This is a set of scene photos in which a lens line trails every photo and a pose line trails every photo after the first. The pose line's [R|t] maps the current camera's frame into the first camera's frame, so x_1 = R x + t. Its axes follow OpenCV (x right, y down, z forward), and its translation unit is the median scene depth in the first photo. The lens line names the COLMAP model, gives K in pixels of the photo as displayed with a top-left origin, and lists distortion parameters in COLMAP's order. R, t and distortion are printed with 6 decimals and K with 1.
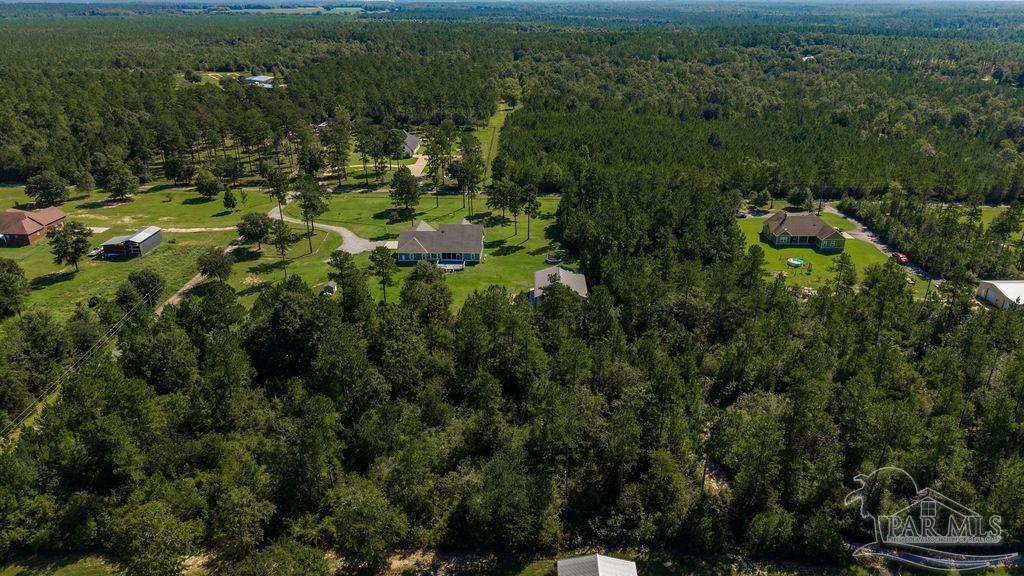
lens RADIAL K [[681.3, 0, 507.4], [0, 681.3, 291.8], [0, 0, 1]] dist [0.020546, -0.015468]
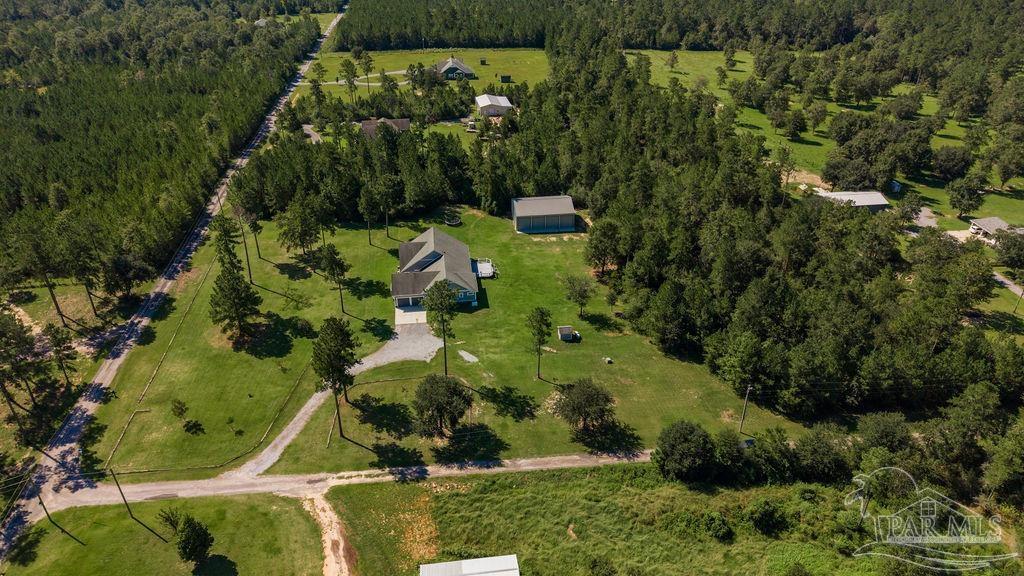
lens RADIAL K [[681.3, 0, 519.7], [0, 681.3, 288.3], [0, 0, 1]] dist [0.020546, -0.015468]
pose [[-0.163552, -0.501923, 0.849308, -0.722314], [0.390329, 0.757727, 0.522966, -0.390664], [-0.906032, 0.417042, 0.071987, 0.756250]]
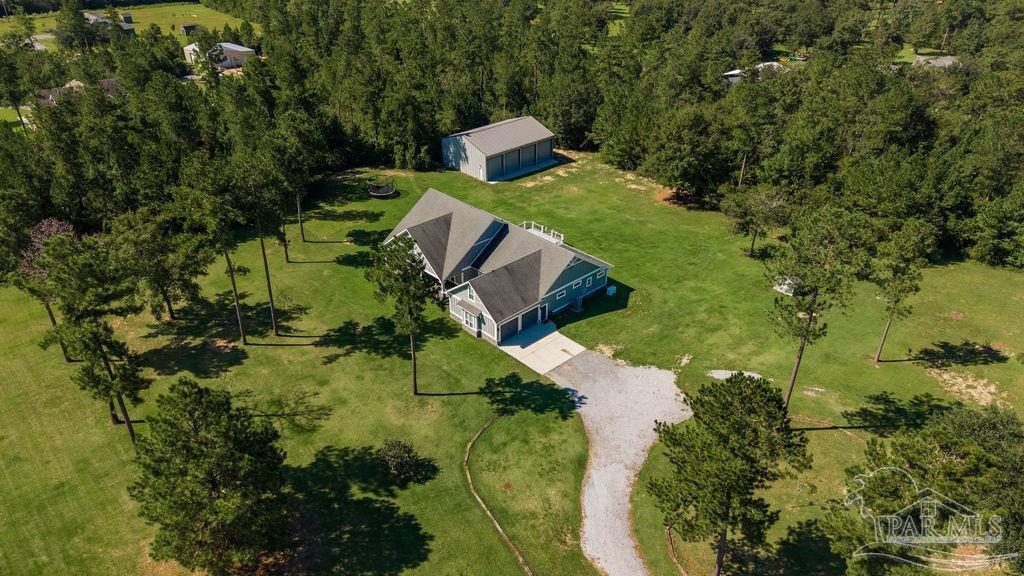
lens RADIAL K [[681.3, 0, 509.3], [0, 681.3, 291.1], [0, 0, 1]] dist [0.020546, -0.015468]
pose [[-0.707250, -0.366042, 0.604823, -0.324009], [0.278030, 0.642573, 0.714002, -0.316330], [-0.649998, 0.673137, -0.352689, 1.019555]]
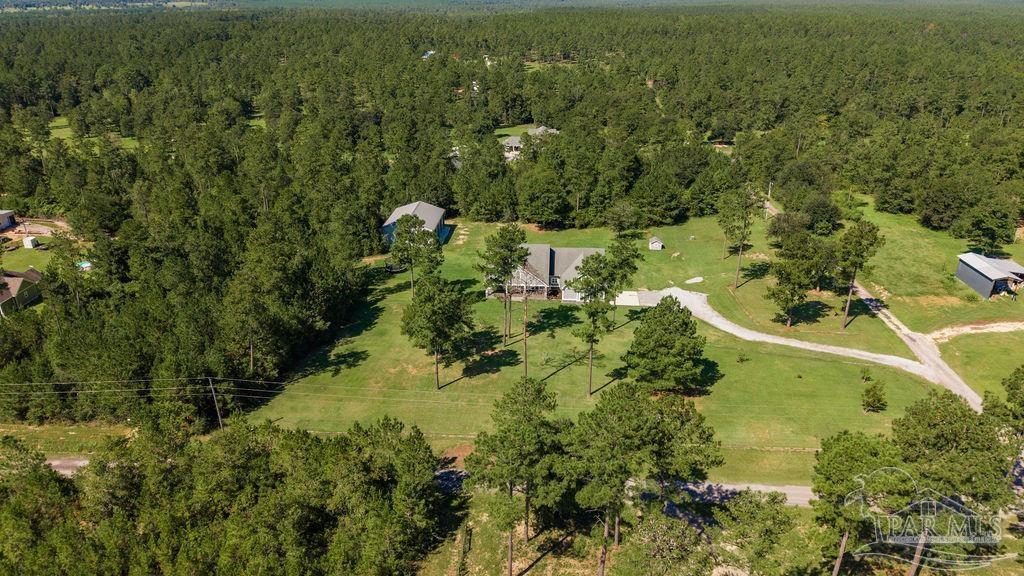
lens RADIAL K [[681.3, 0, 506.3], [0, 681.3, 286.1], [0, 0, 1]] dist [0.020546, -0.015468]
pose [[-0.999068, -0.017425, 0.039500, -0.072606], [0.016803, 0.685846, 0.727553, -0.504354], [-0.039769, 0.727538, -0.684913, 1.316653]]
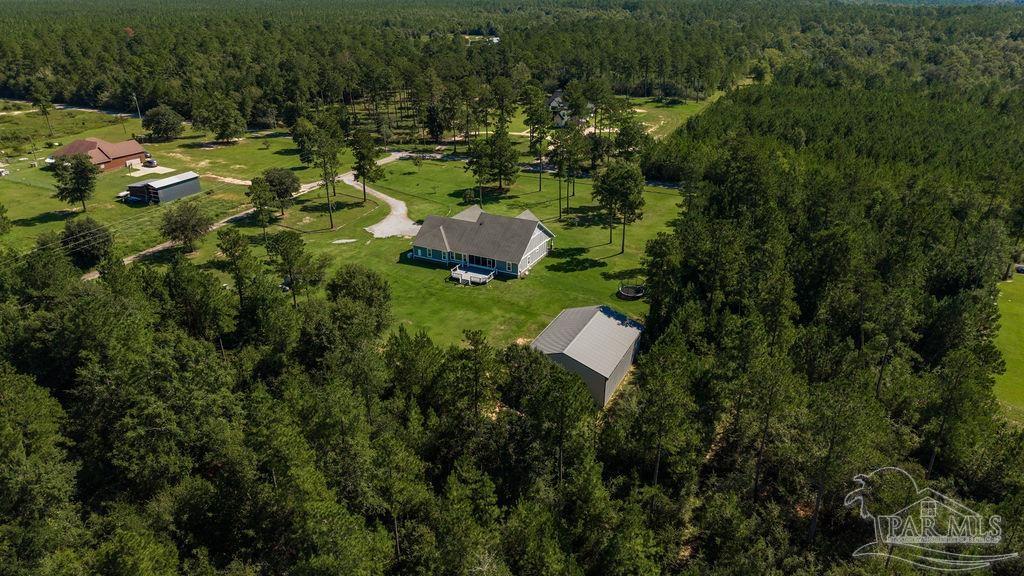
lens RADIAL K [[681.3, 0, 512.5], [0, 681.3, 285.8], [0, 0, 1]] dist [0.020546, -0.015468]
pose [[0.910415, 0.170111, -0.377104, 0.176832], [-0.165151, 0.985208, 0.045714, -0.054790], [0.379303, 0.020660, 0.925042, 0.326121]]
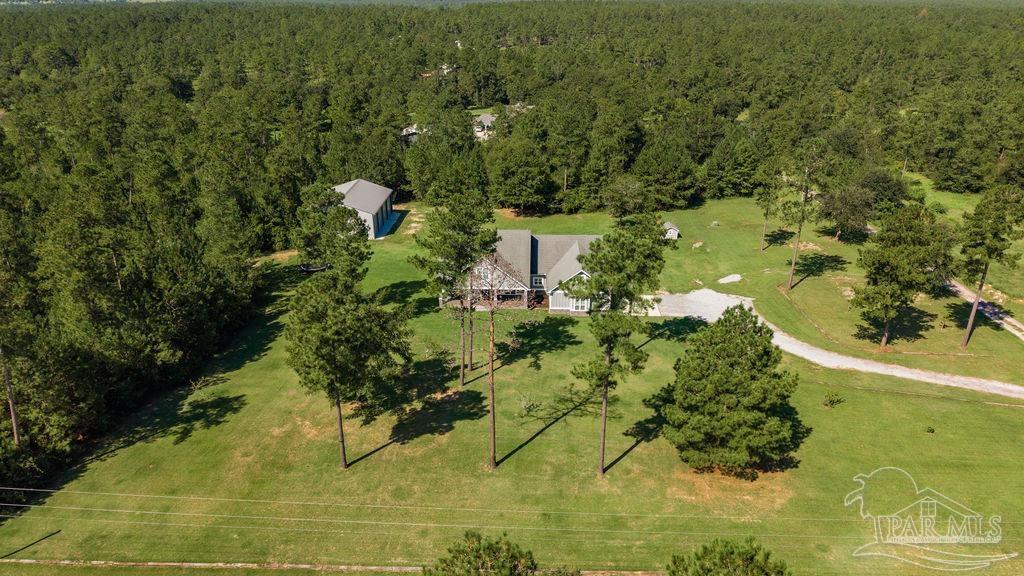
lens RADIAL K [[681.3, 0, 511.6], [0, 681.3, 290.5], [0, 0, 1]] dist [0.020546, -0.015468]
pose [[-0.999978, -0.006533, 0.000734, -0.075424], [-0.003921, 0.682329, 0.731034, -0.373170], [-0.005277, 0.731016, -0.682340, 1.190926]]
